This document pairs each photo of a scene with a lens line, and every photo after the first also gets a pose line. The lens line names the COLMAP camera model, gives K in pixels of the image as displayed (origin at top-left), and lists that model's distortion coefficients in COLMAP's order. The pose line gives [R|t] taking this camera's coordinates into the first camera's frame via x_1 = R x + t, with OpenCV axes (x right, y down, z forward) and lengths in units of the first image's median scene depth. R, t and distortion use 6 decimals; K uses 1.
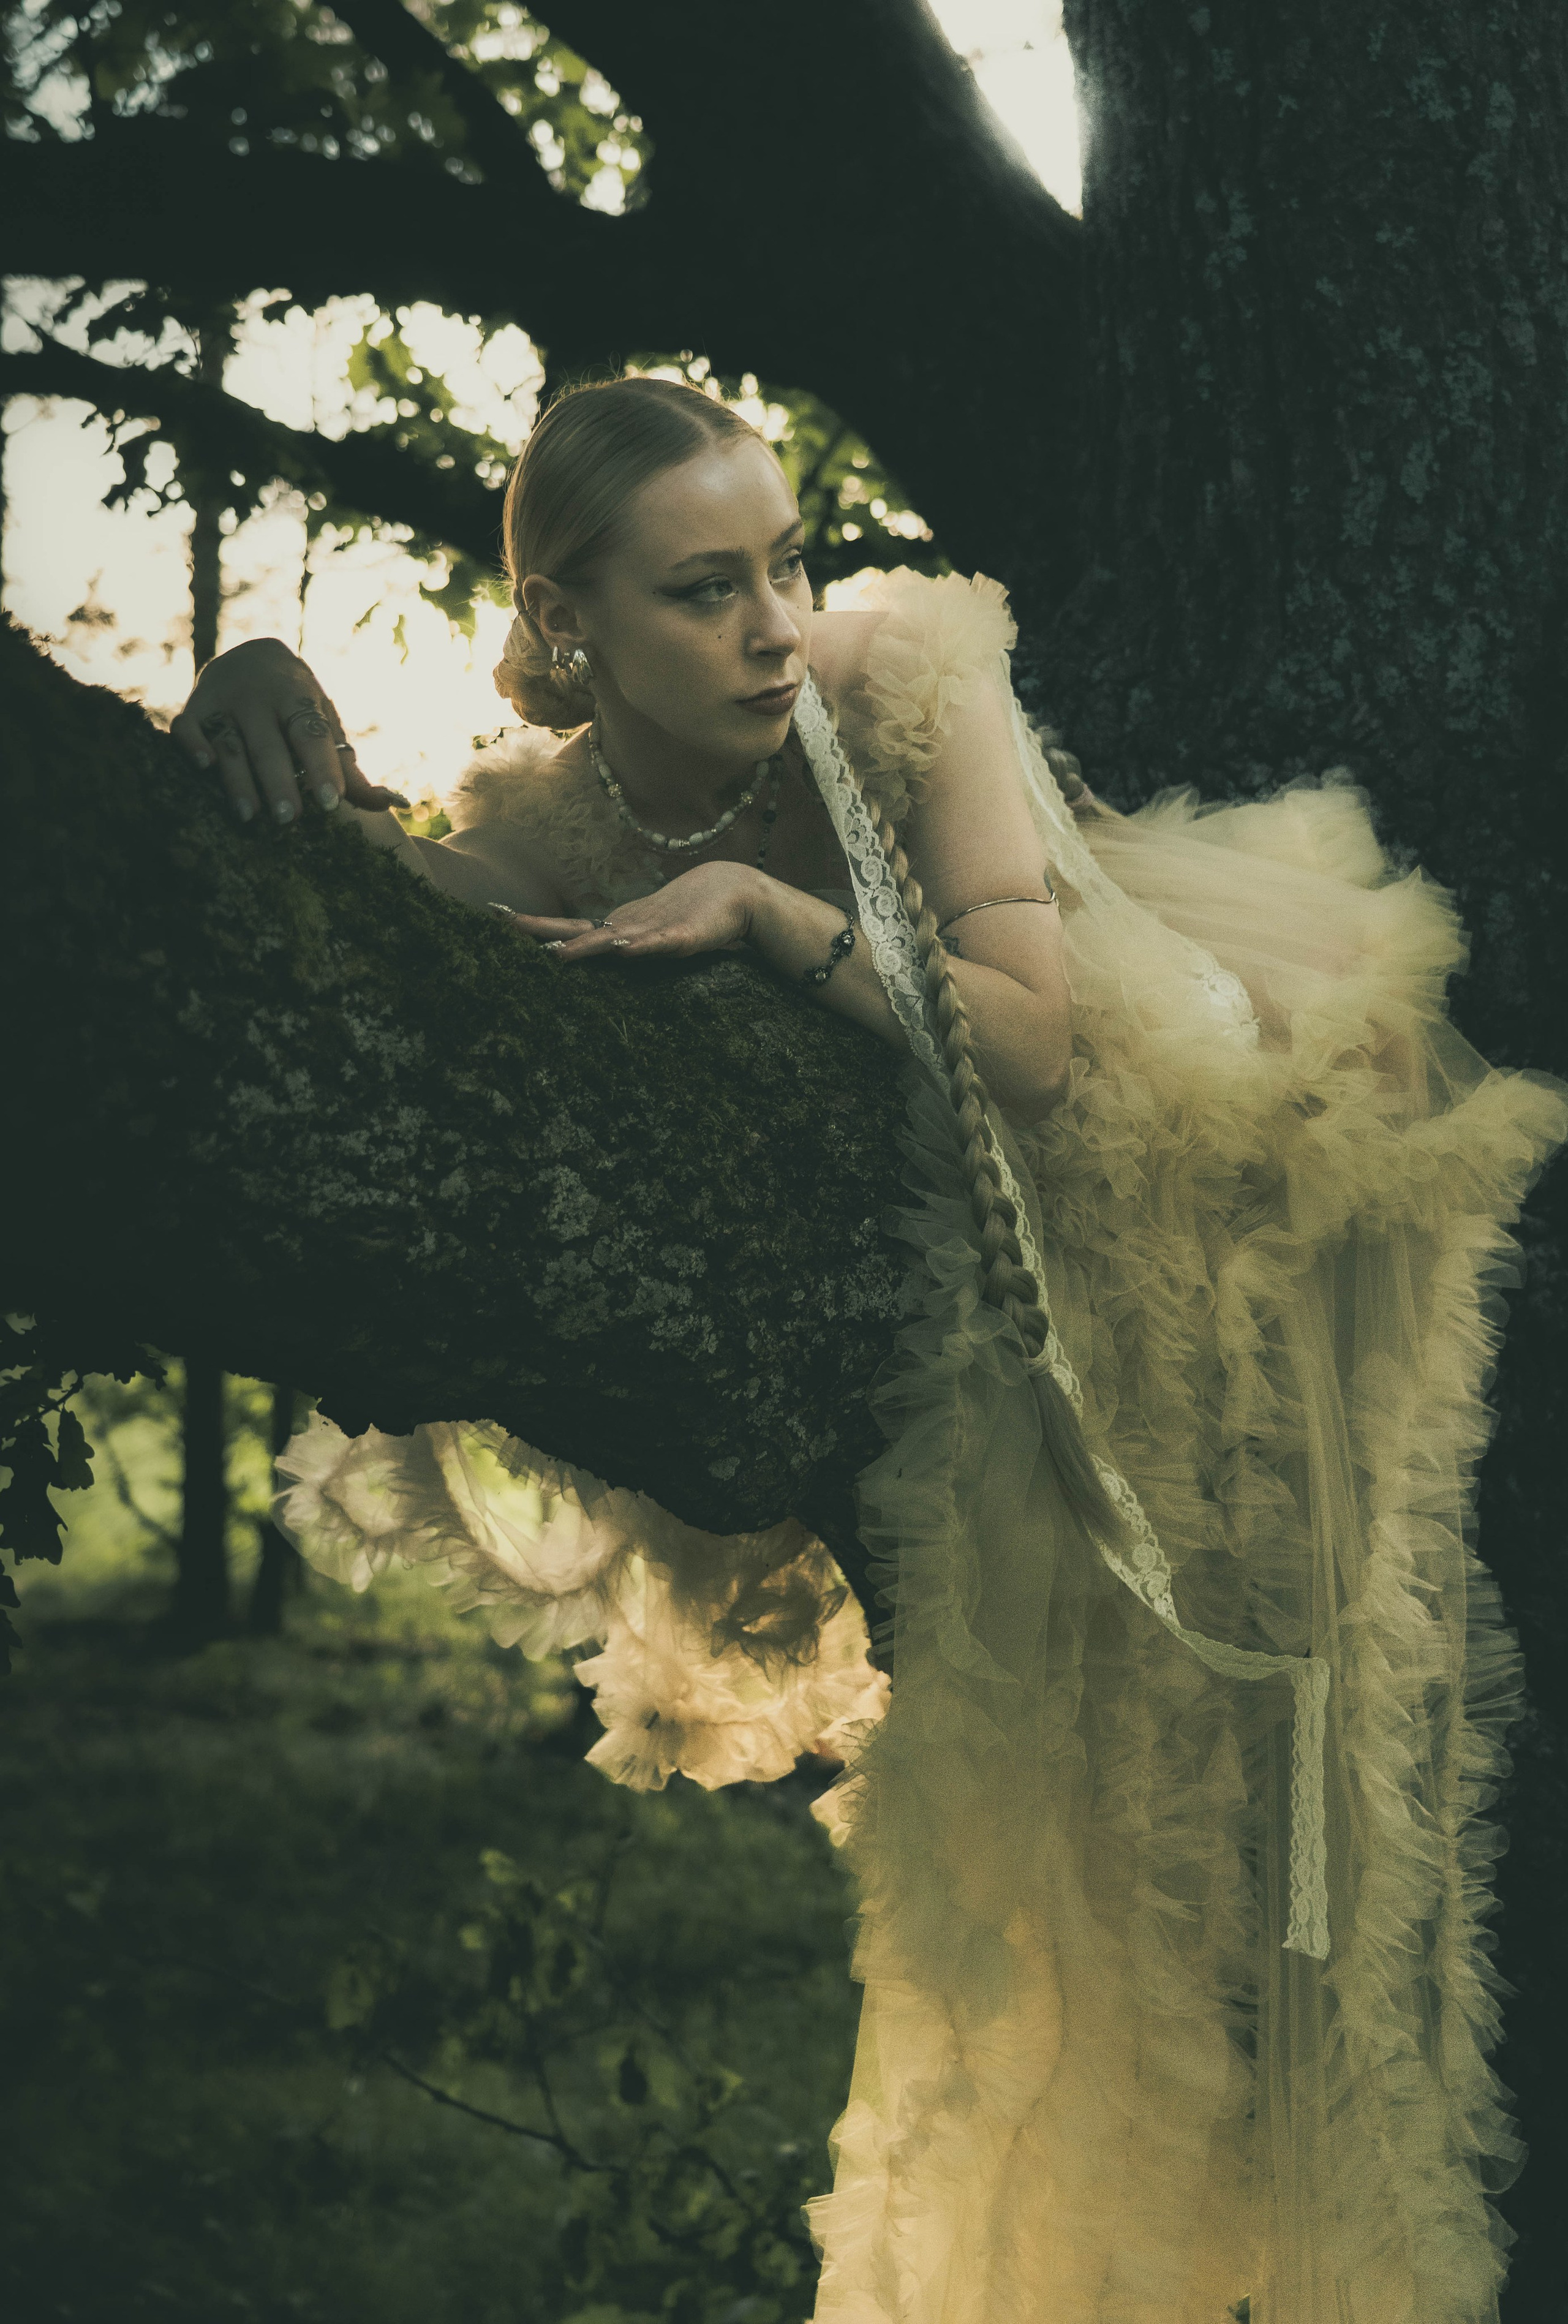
lens RADIAL K [[3104.8, 0, 780.1], [0, 3104.8, 1066.5], [0, 0, 1]] dist [-0.025961, -0.012178]
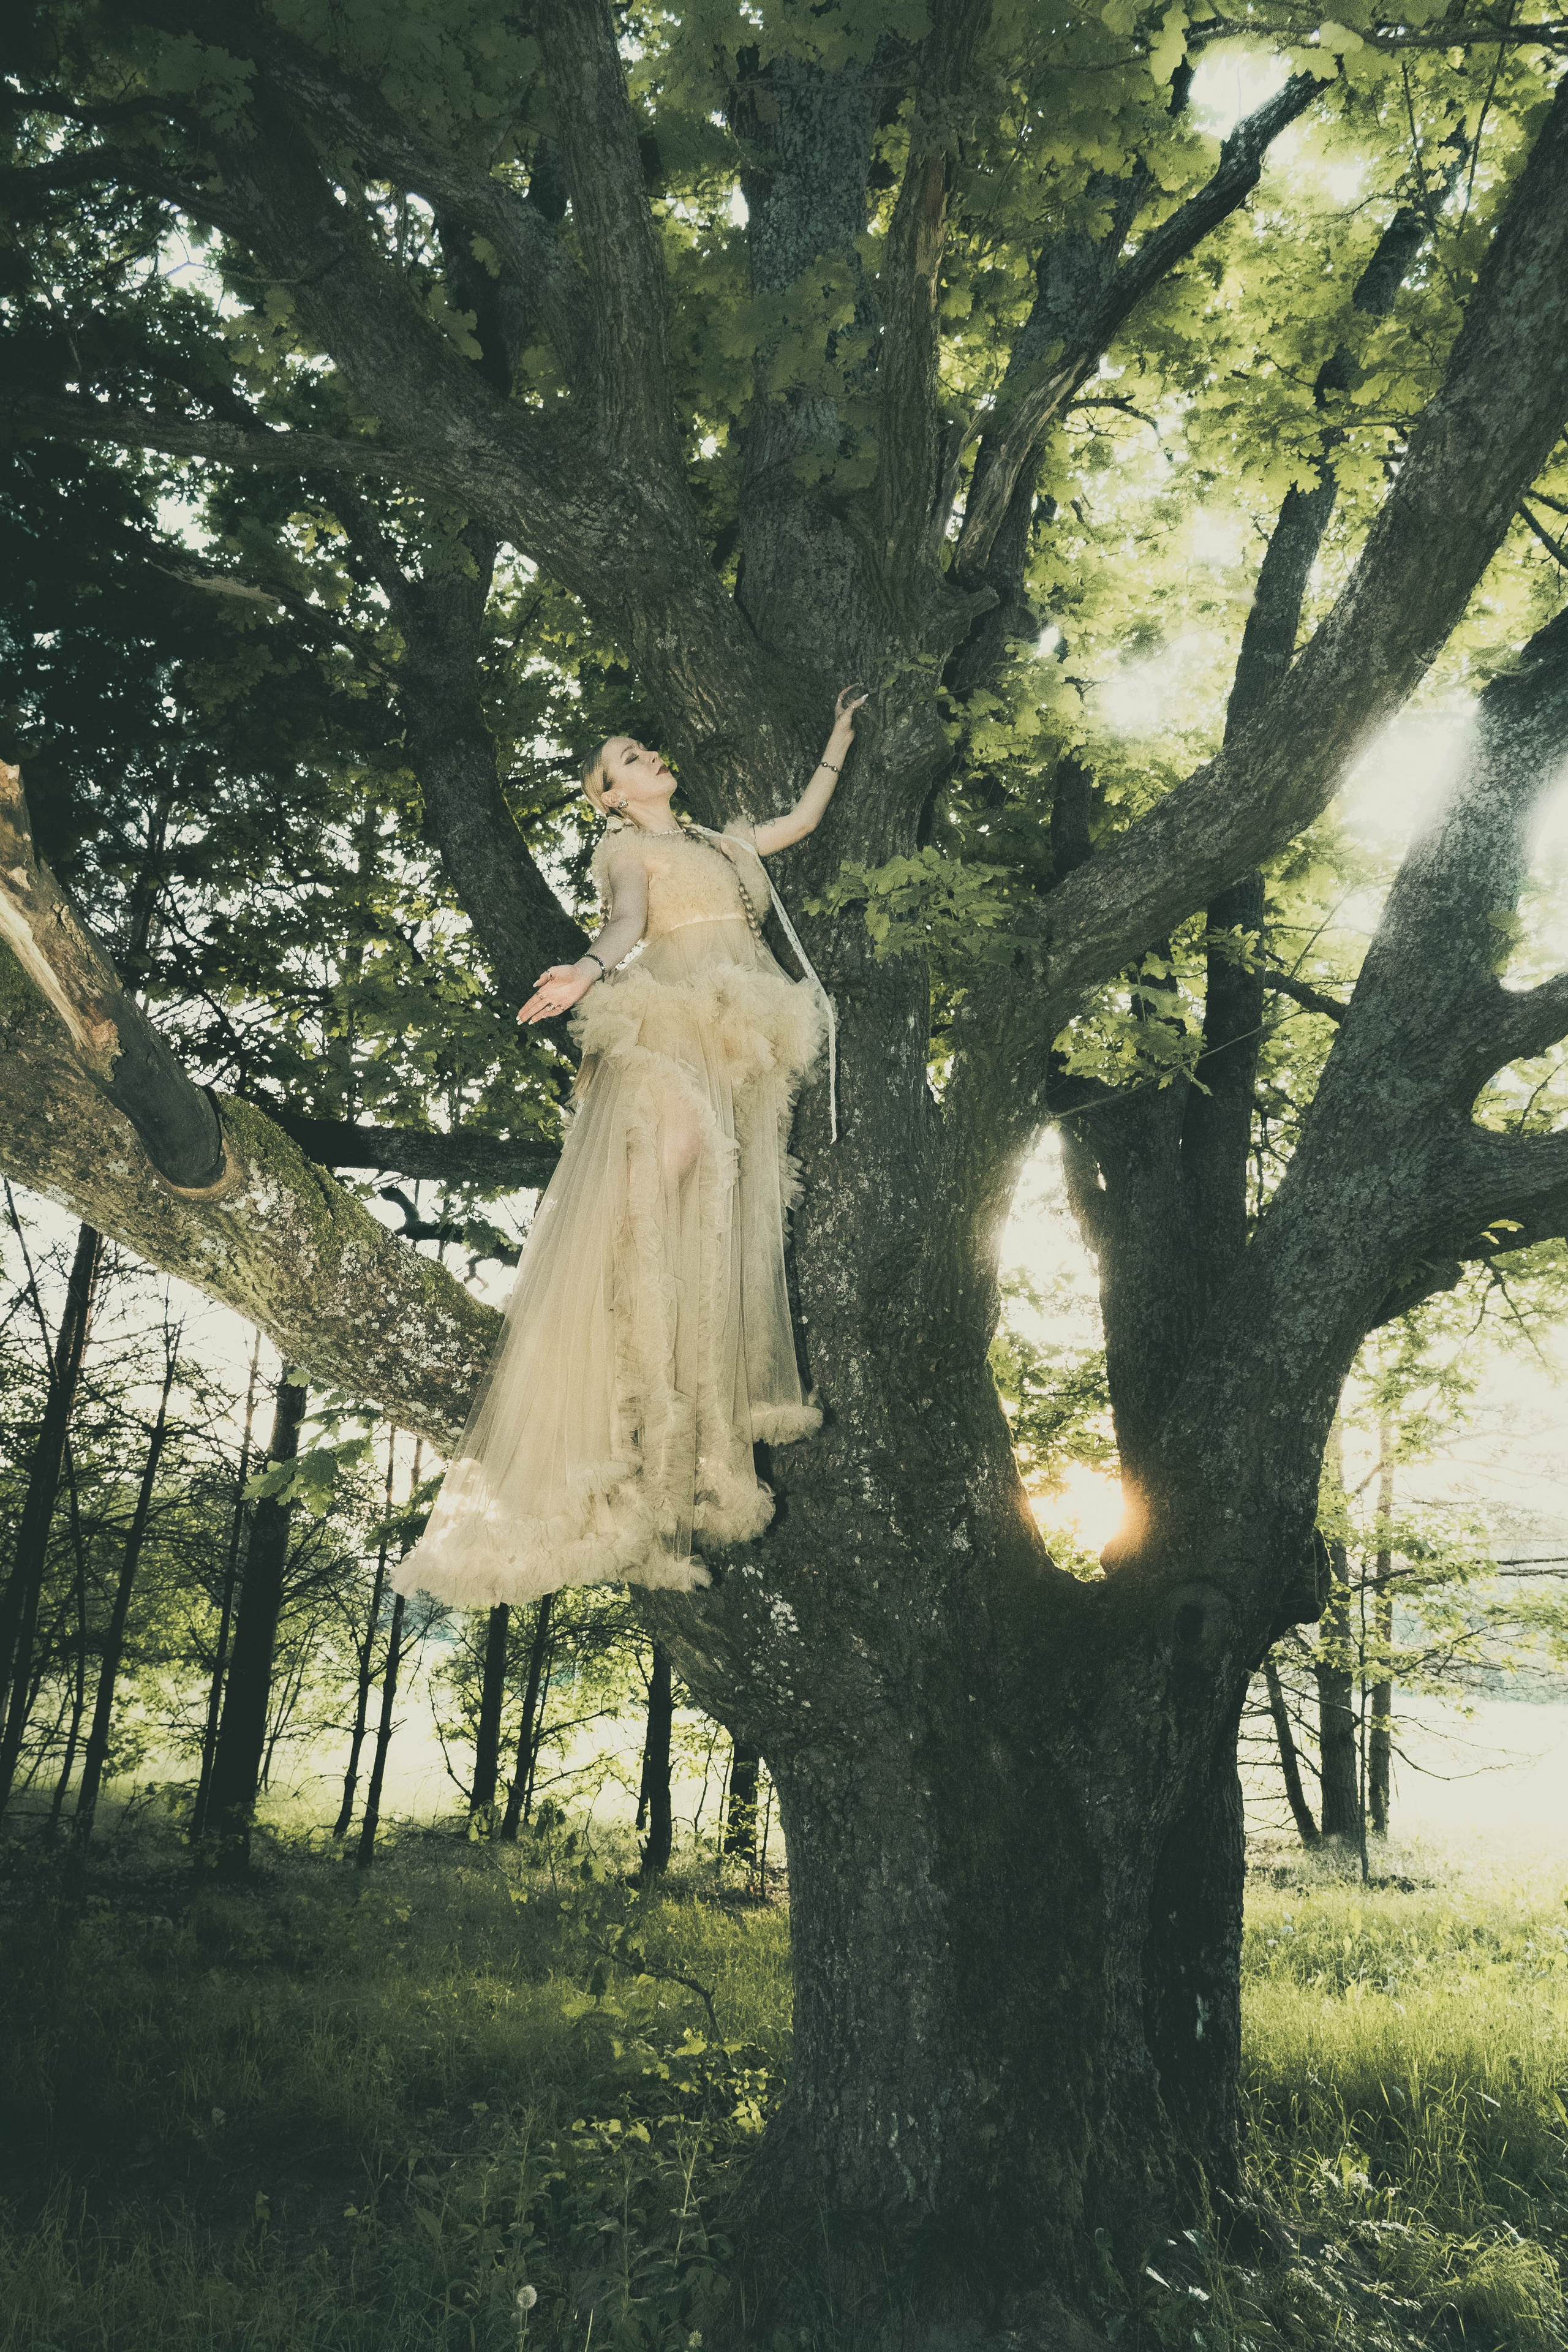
lens RADIAL K [[1532.2, 0, 799.1], [0, 1532.2, 1222.2], [0, 0, 1]] dist [-0.027396, 0.024667]
pose [[0.999082, 0.033438, -0.026785, 0.218776], [-0.039419, 0.962346, -0.268955, 0.229385], [0.016783, 0.269764, 0.962780, -0.508466]]
